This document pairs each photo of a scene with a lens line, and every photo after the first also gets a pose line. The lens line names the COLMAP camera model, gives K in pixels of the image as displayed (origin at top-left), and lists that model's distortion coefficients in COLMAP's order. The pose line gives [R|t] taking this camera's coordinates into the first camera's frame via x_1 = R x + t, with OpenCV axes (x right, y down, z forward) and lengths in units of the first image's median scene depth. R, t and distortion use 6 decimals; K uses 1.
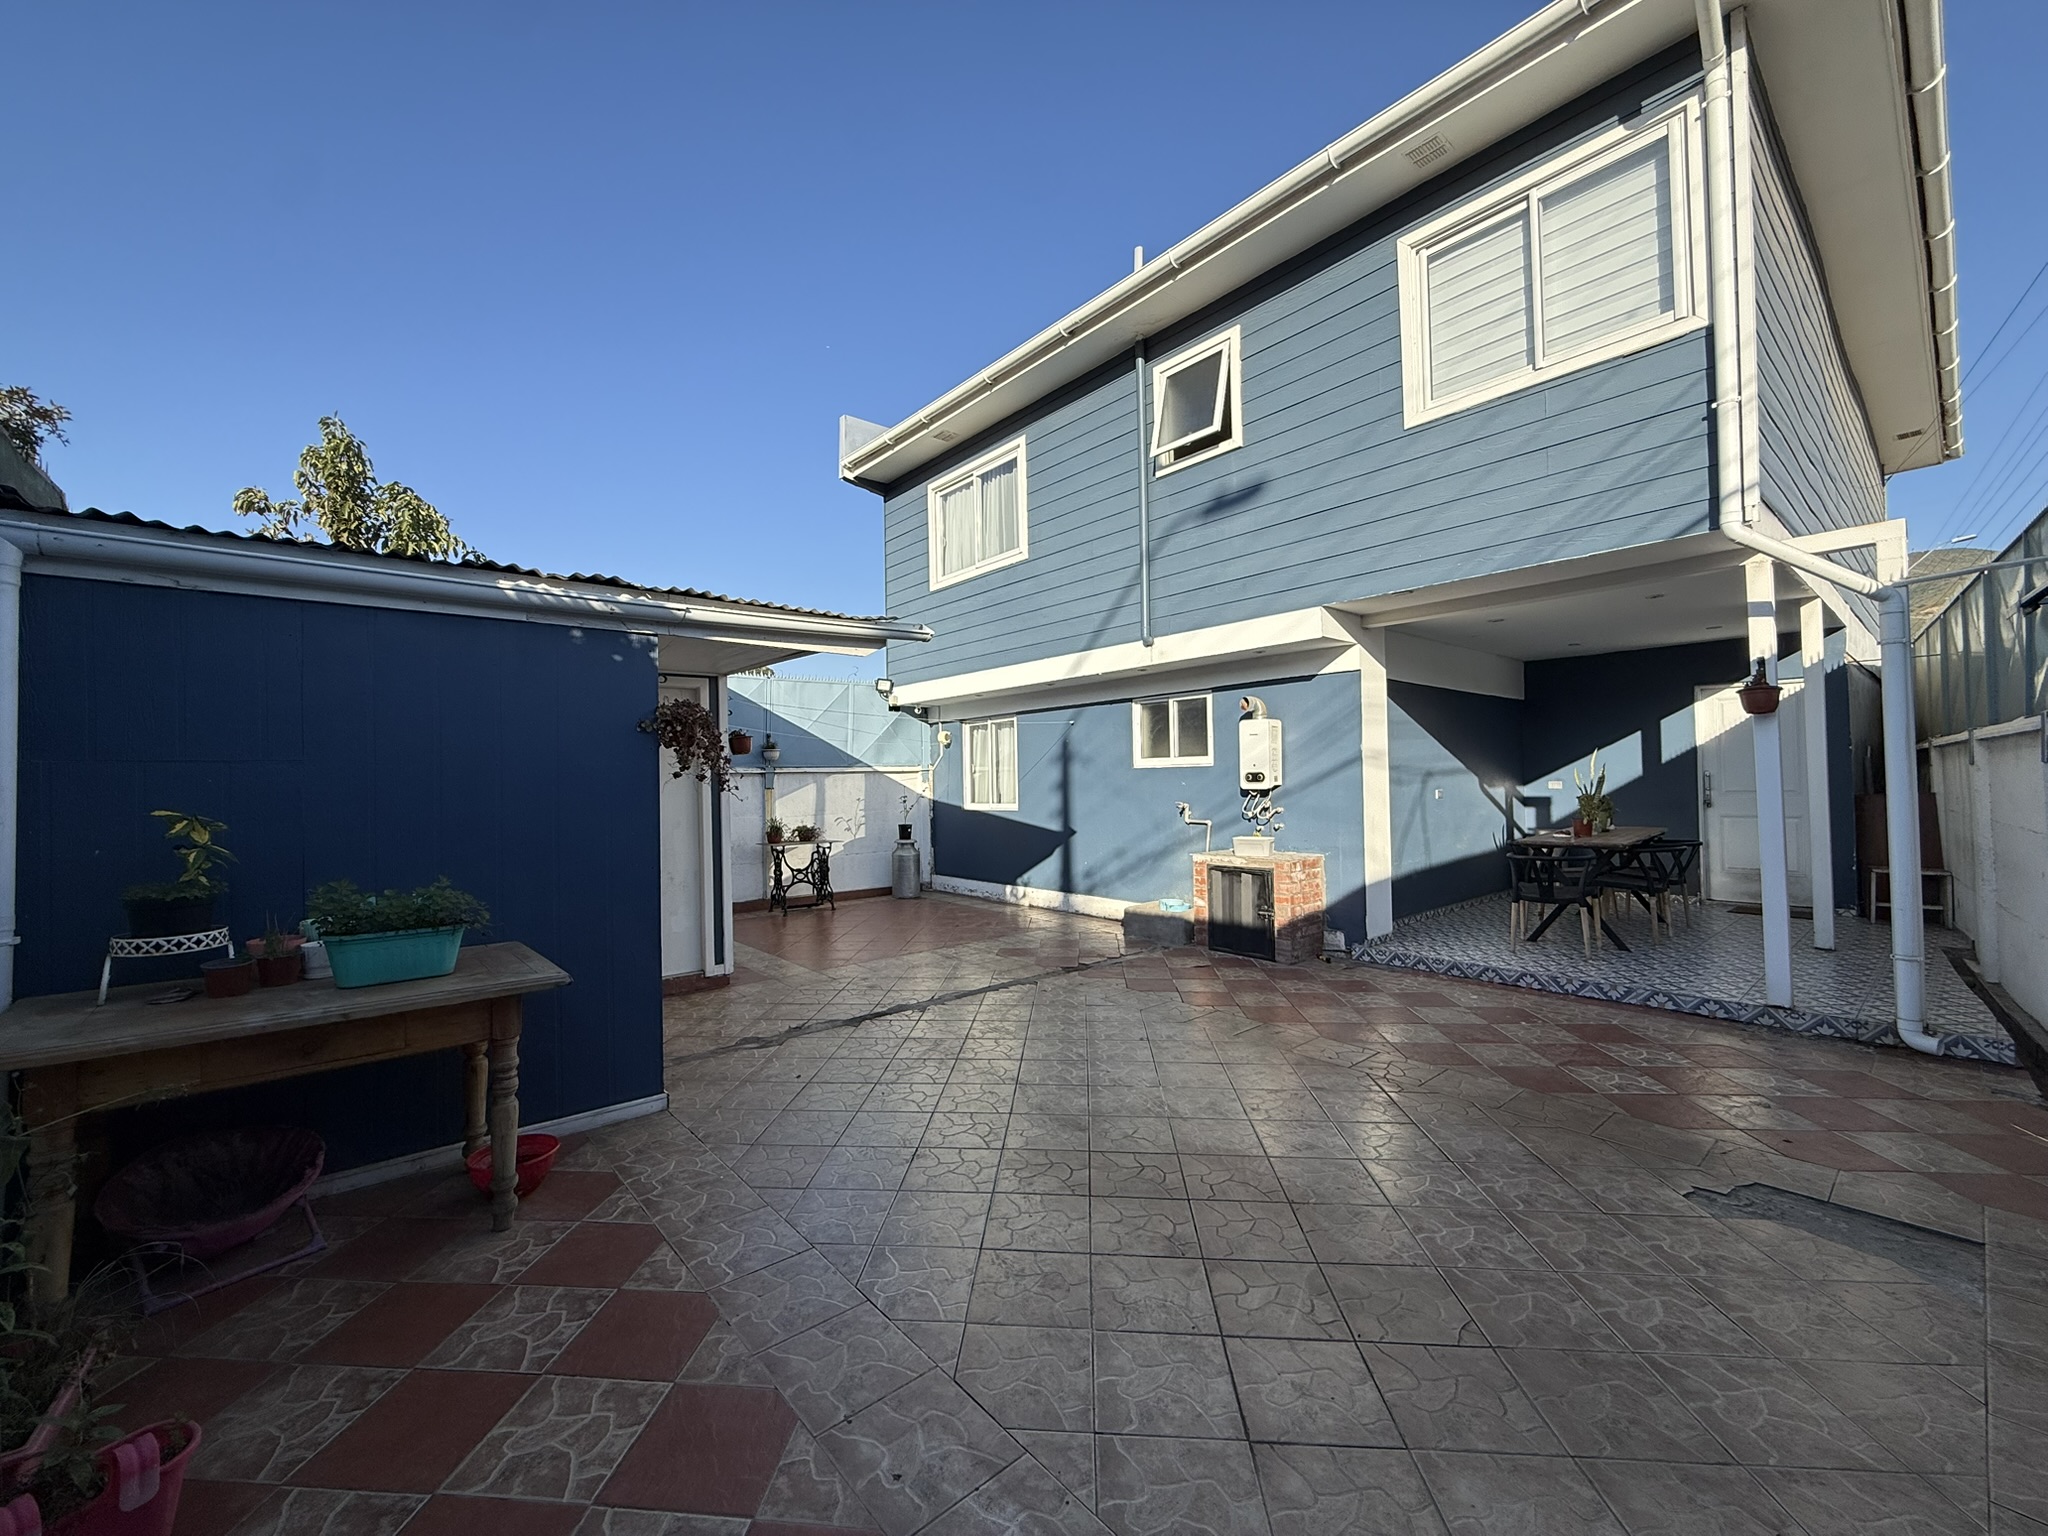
lens RADIAL K [[811.7, 0, 1019.9], [0, 811.7, 767.1], [0, 0, 1]] dist [0.000847, 0.000201]
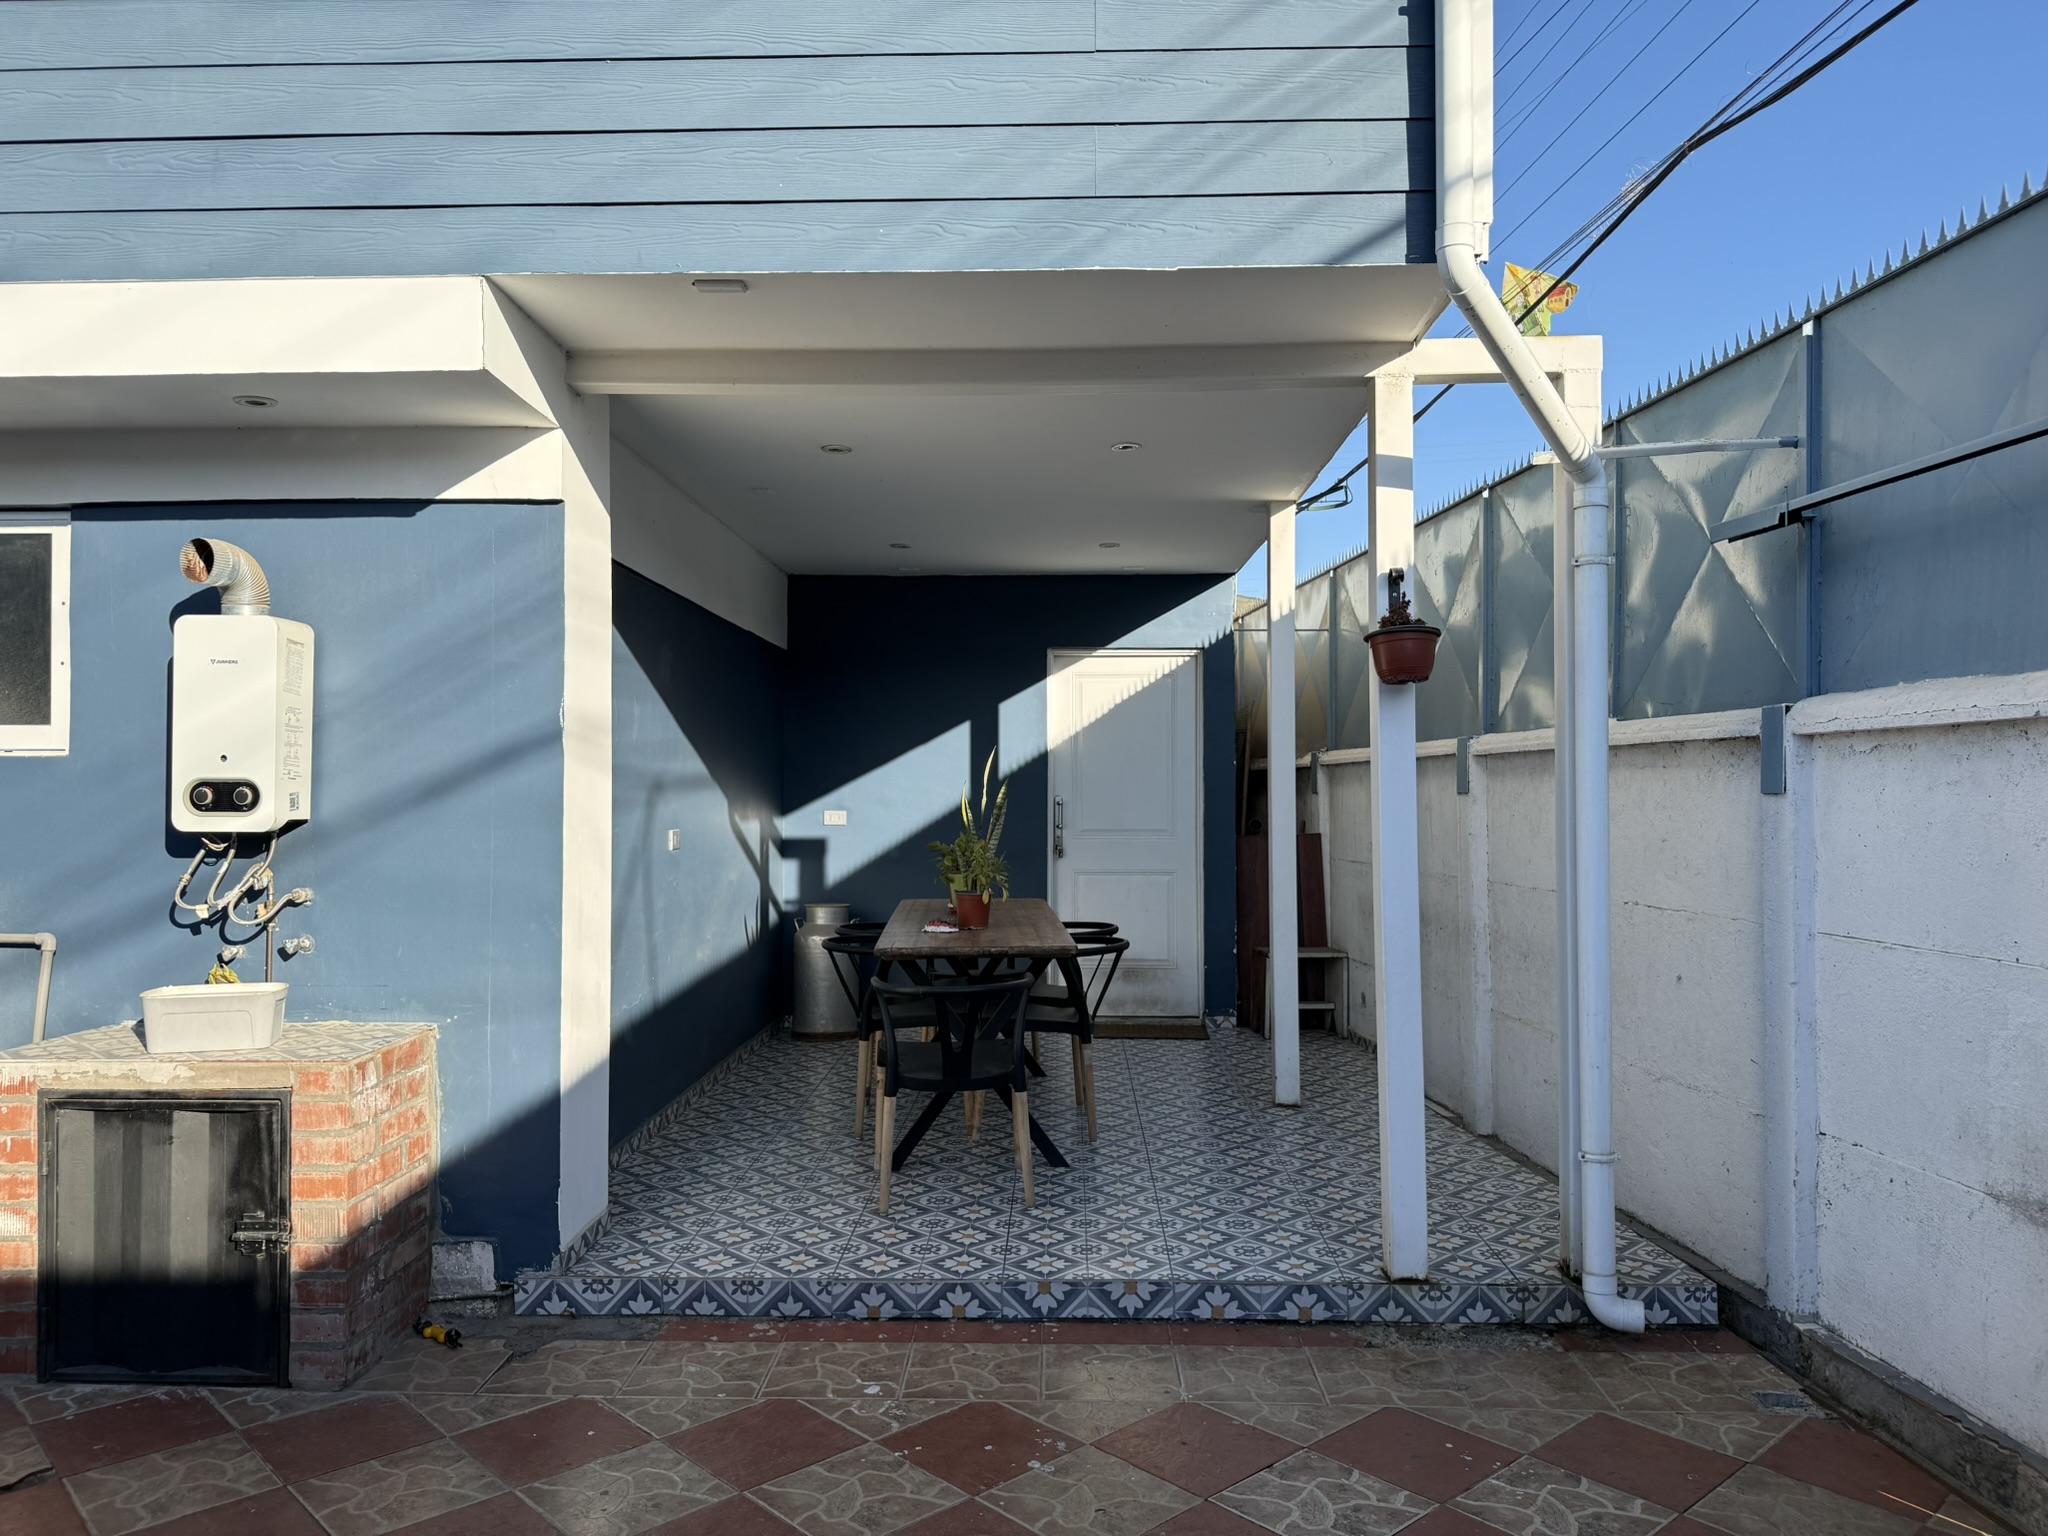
lens RADIAL K [[1436.2, 0, 1037.0], [0, 1436.2, 779.4], [0, 0, 1]] dist [0.014678, -0.027569]
pose [[0.671275, 0.022314, 0.740873, 0.087783], [-0.024423, 0.999670, -0.007979, 0.003234], [-0.740806, -0.012738, 0.671598, 0.394445]]
